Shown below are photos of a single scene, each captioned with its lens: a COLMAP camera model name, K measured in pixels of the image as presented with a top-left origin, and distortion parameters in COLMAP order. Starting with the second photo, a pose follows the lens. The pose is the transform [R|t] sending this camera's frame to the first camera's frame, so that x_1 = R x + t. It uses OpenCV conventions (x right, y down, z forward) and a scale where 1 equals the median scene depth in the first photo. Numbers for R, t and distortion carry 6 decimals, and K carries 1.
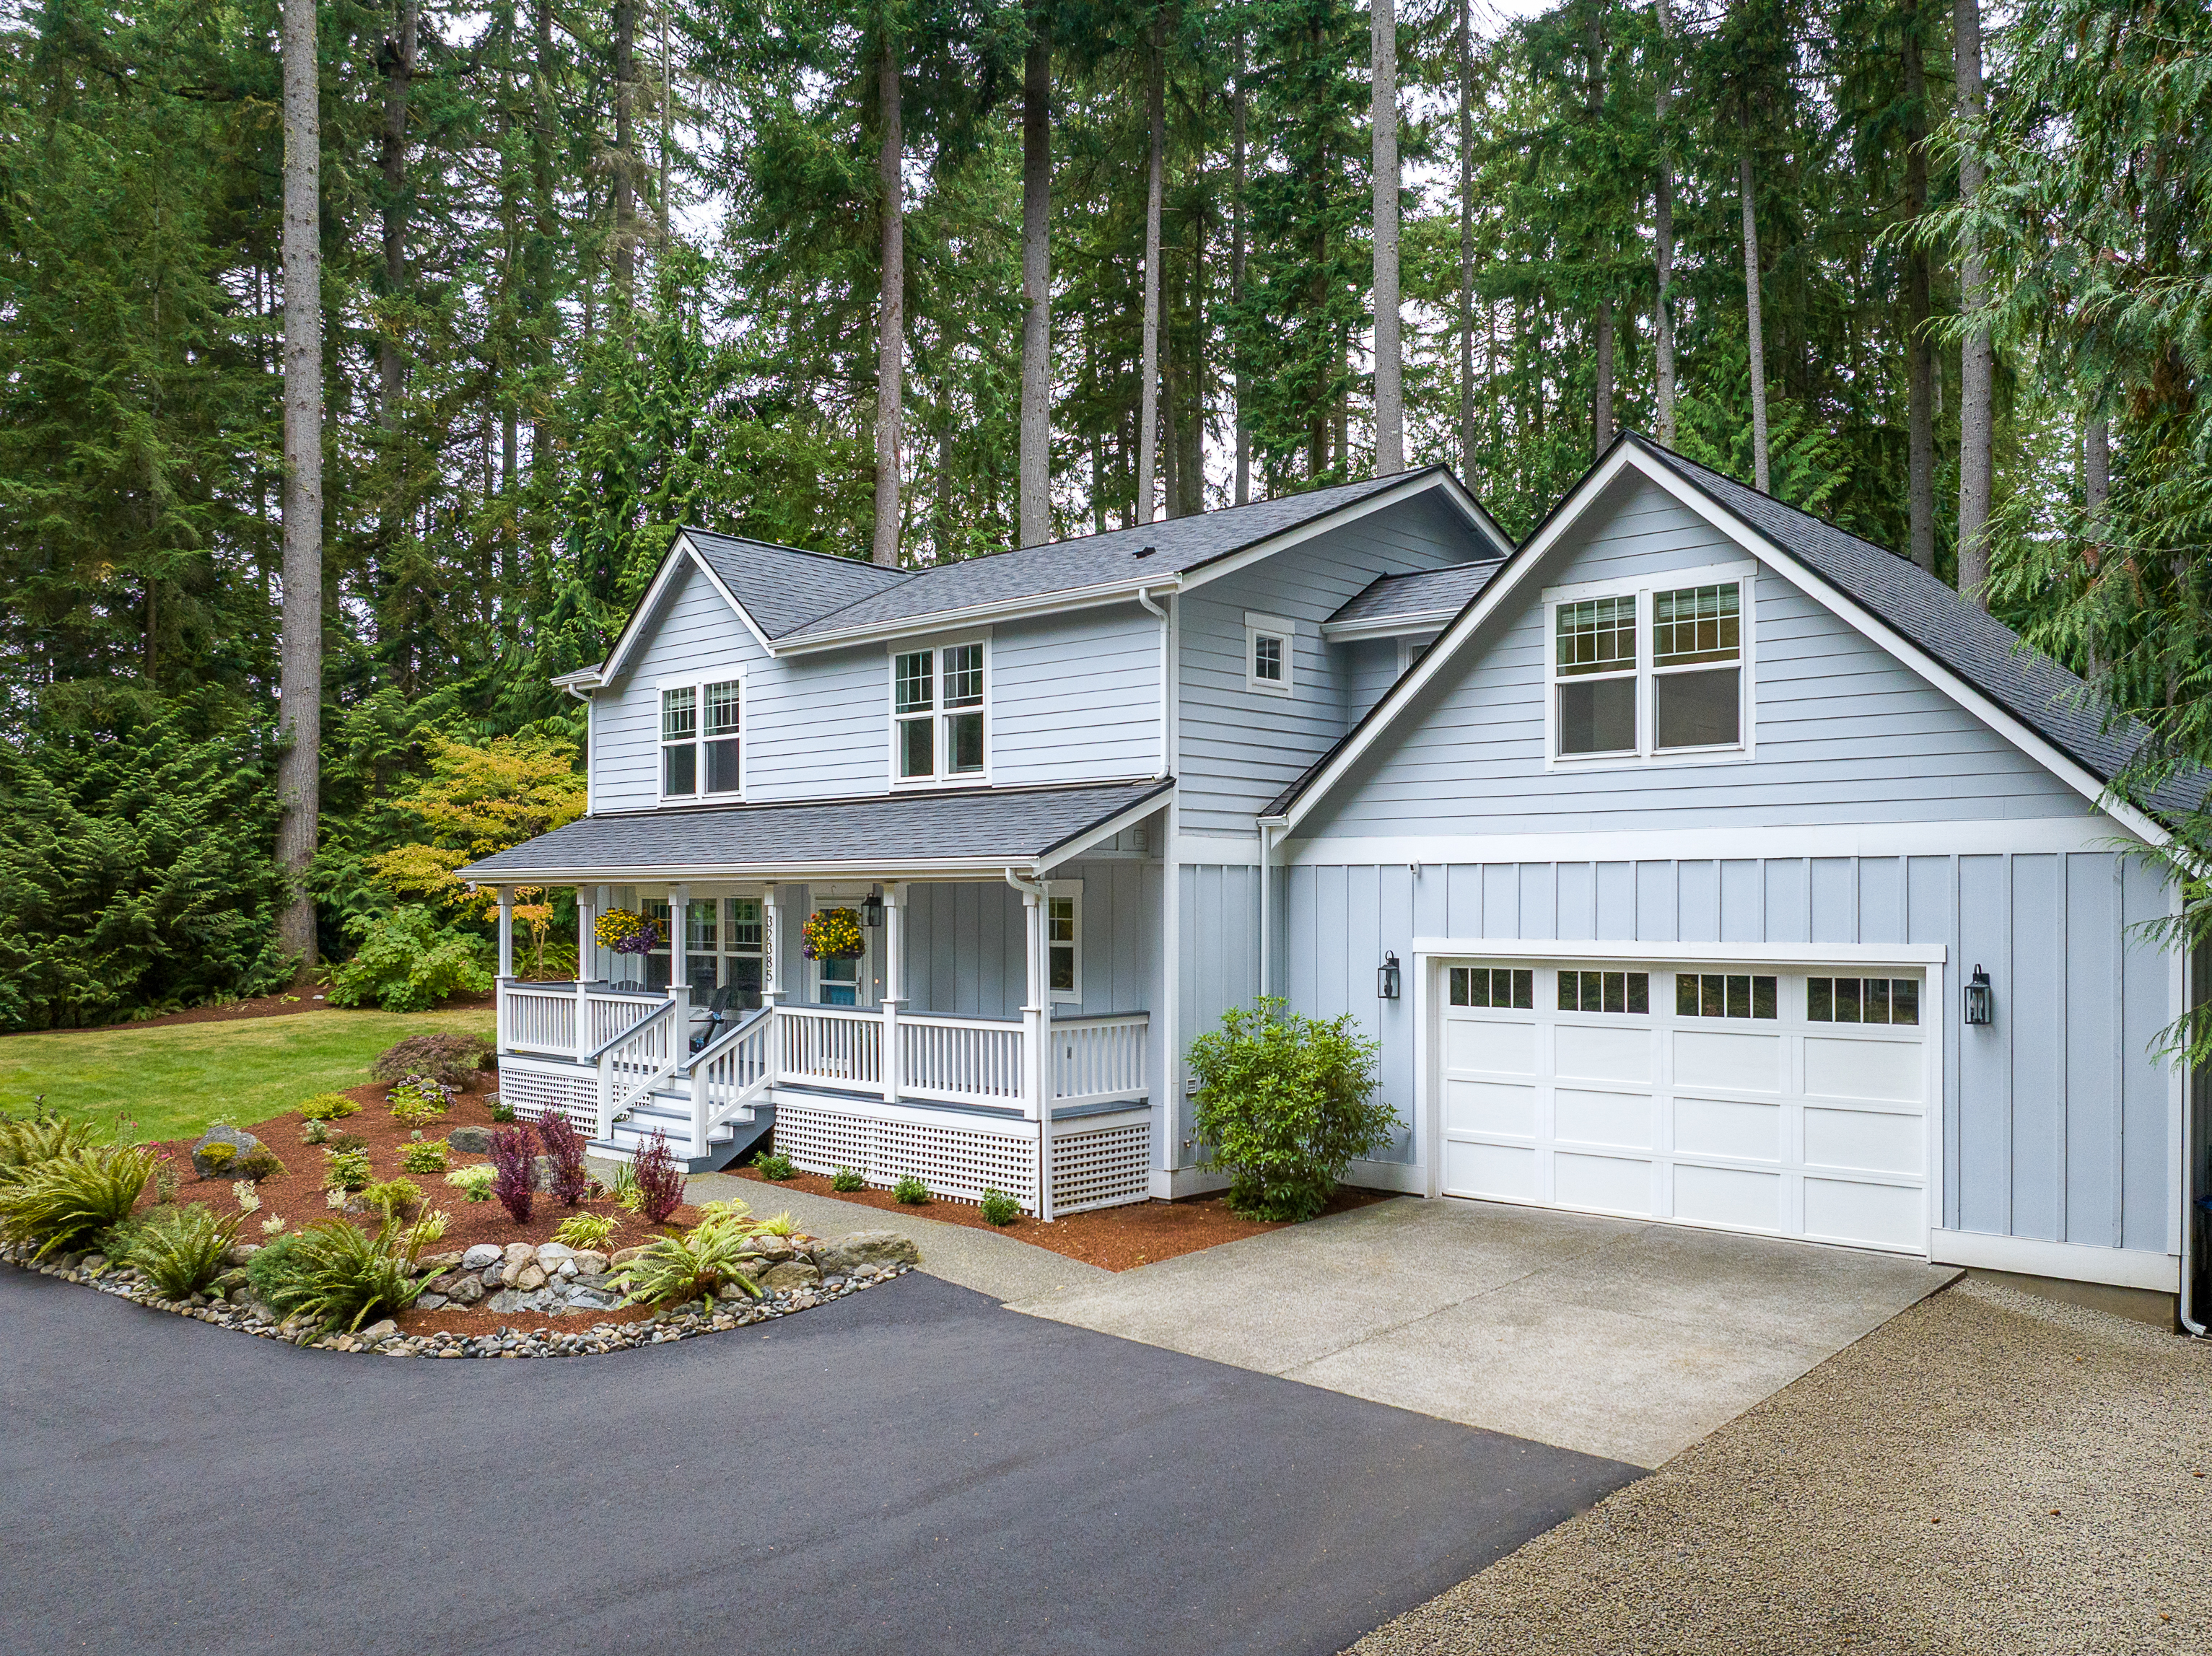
lens RADIAL K [[1543.1, 0, 1114.8], [0, 1543.1, 898.6], [0, 0, 1]] dist [-0.050230, 0.000784]
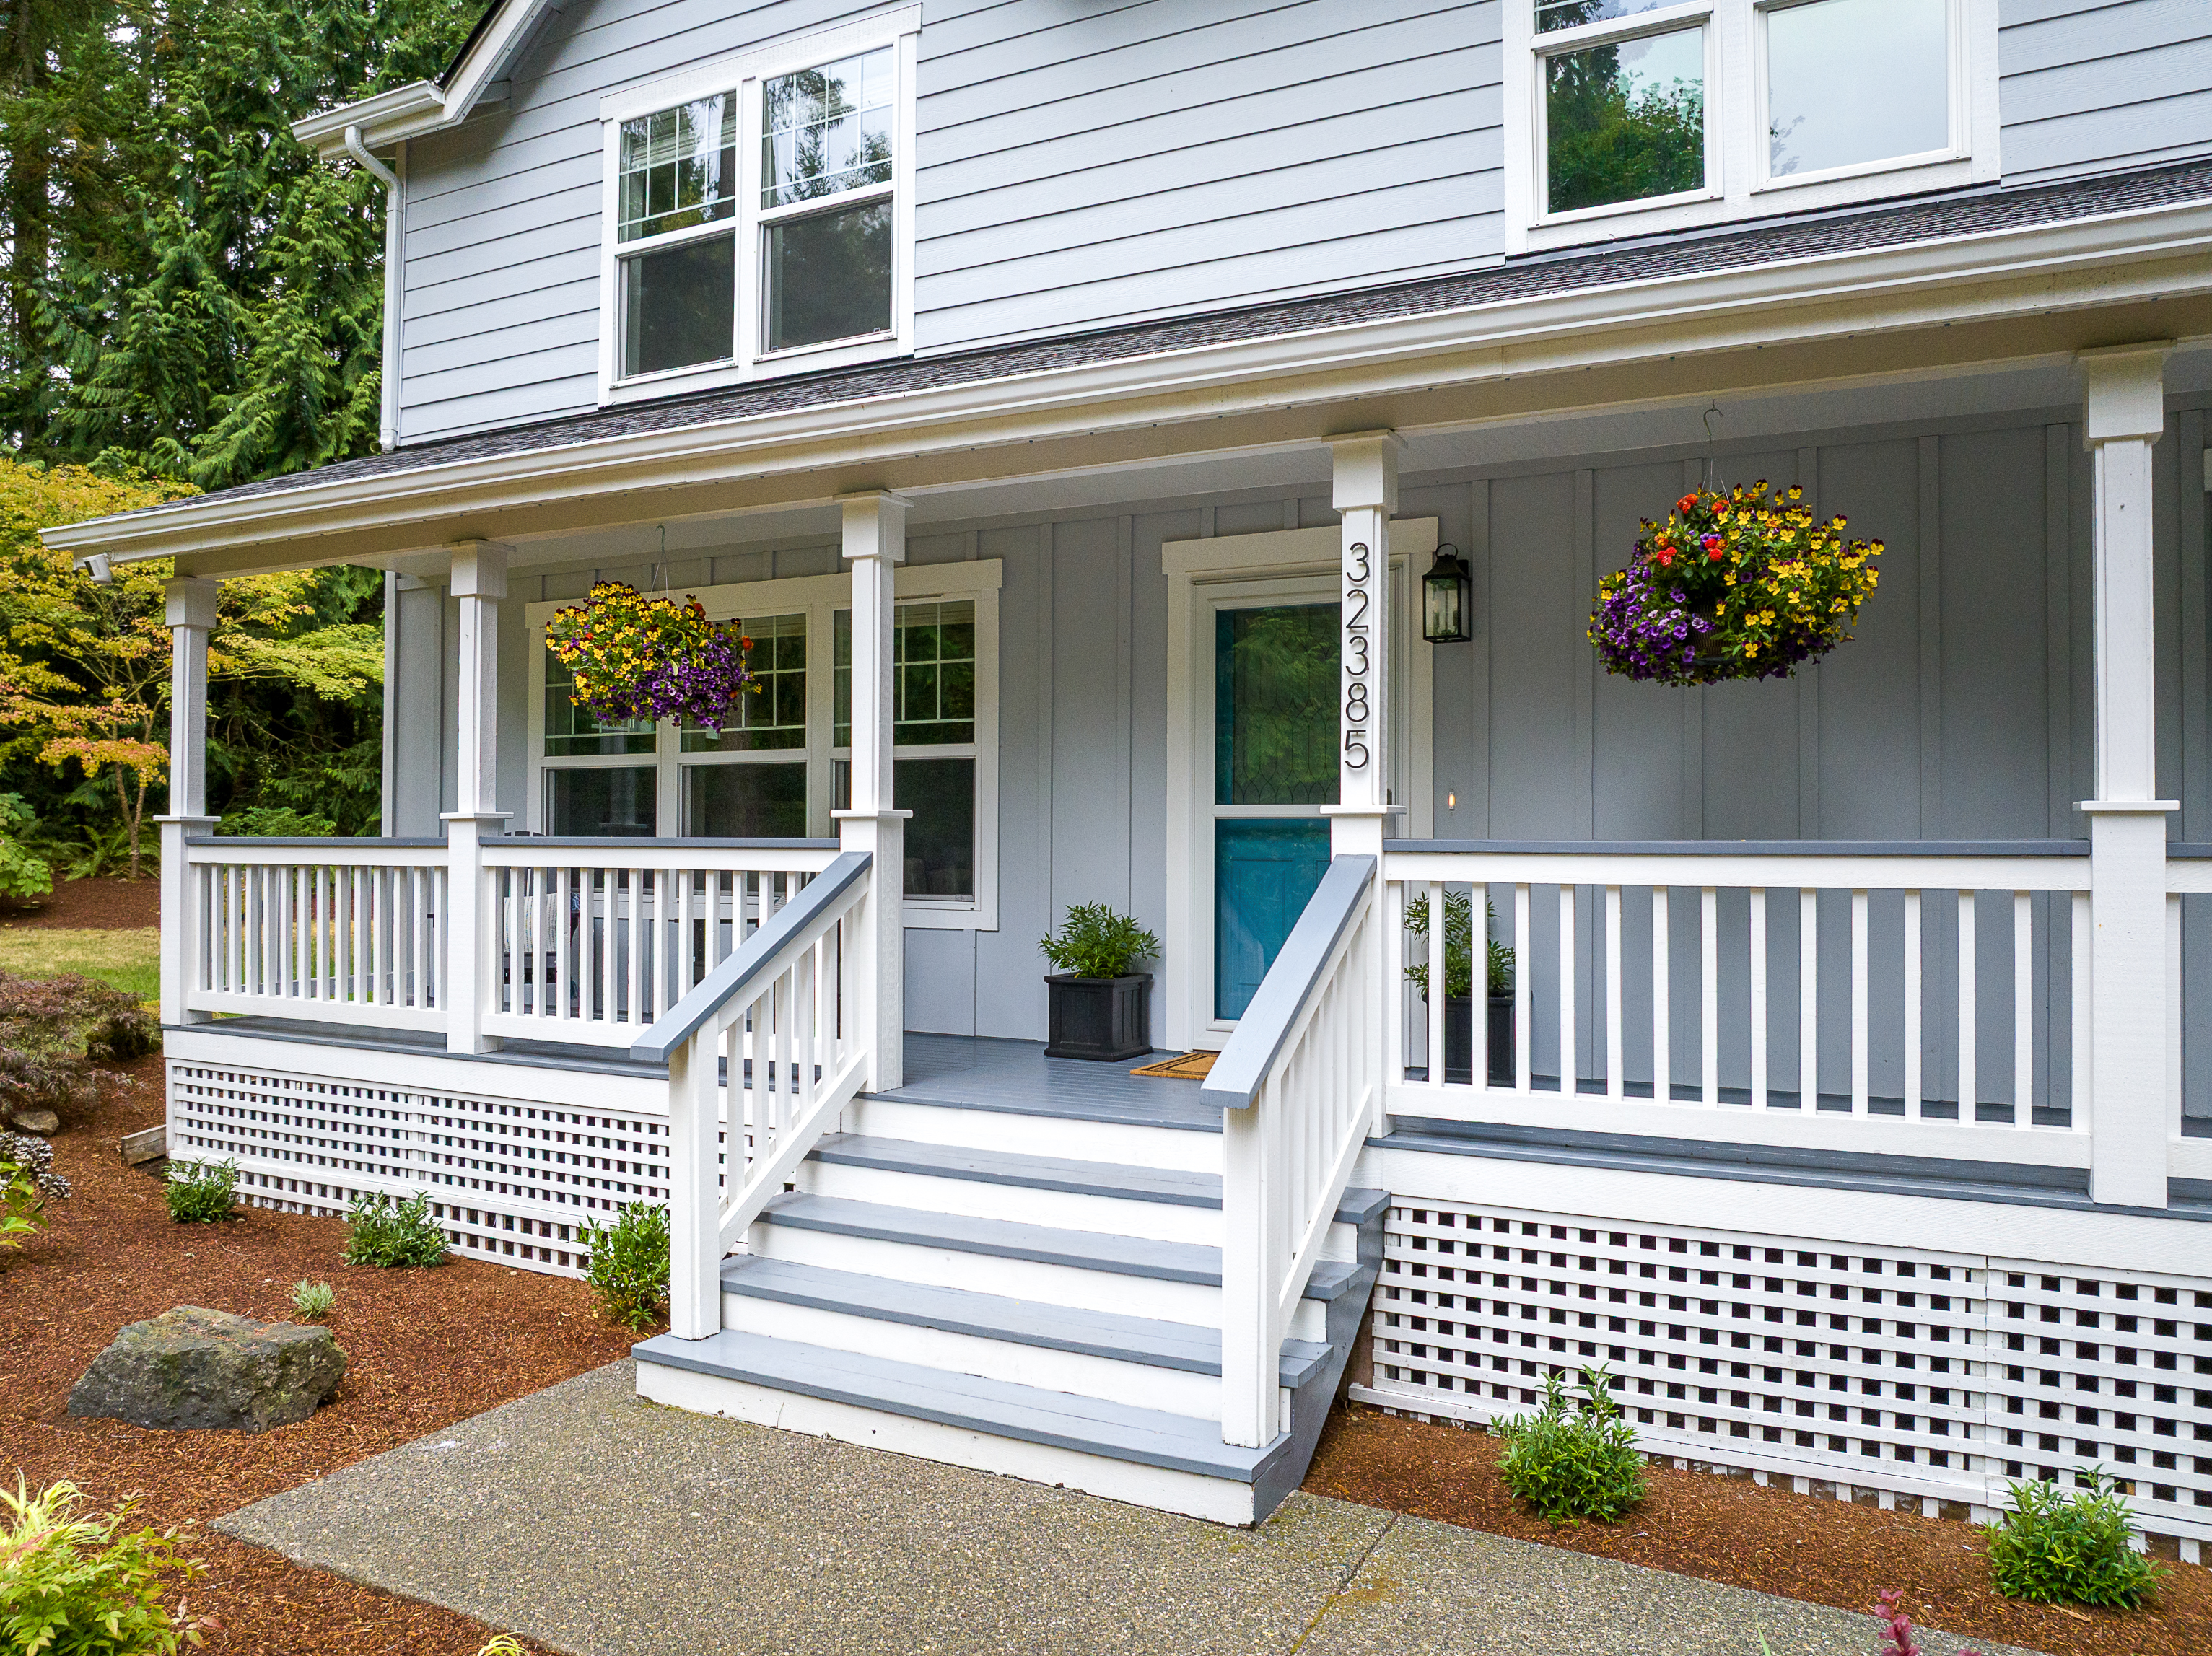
lens RADIAL K [[1580.3, 0, 1106.0], [0, 1580.3, 828.0], [0, 0, 1]] dist [-0.060062, 0.035346]
pose [[0.970140, 0.010829, 0.242303, -0.271820], [-0.010508, 0.999941, -0.002619, 0.052179], [-0.242317, -0.000005, 0.970197, 0.575673]]
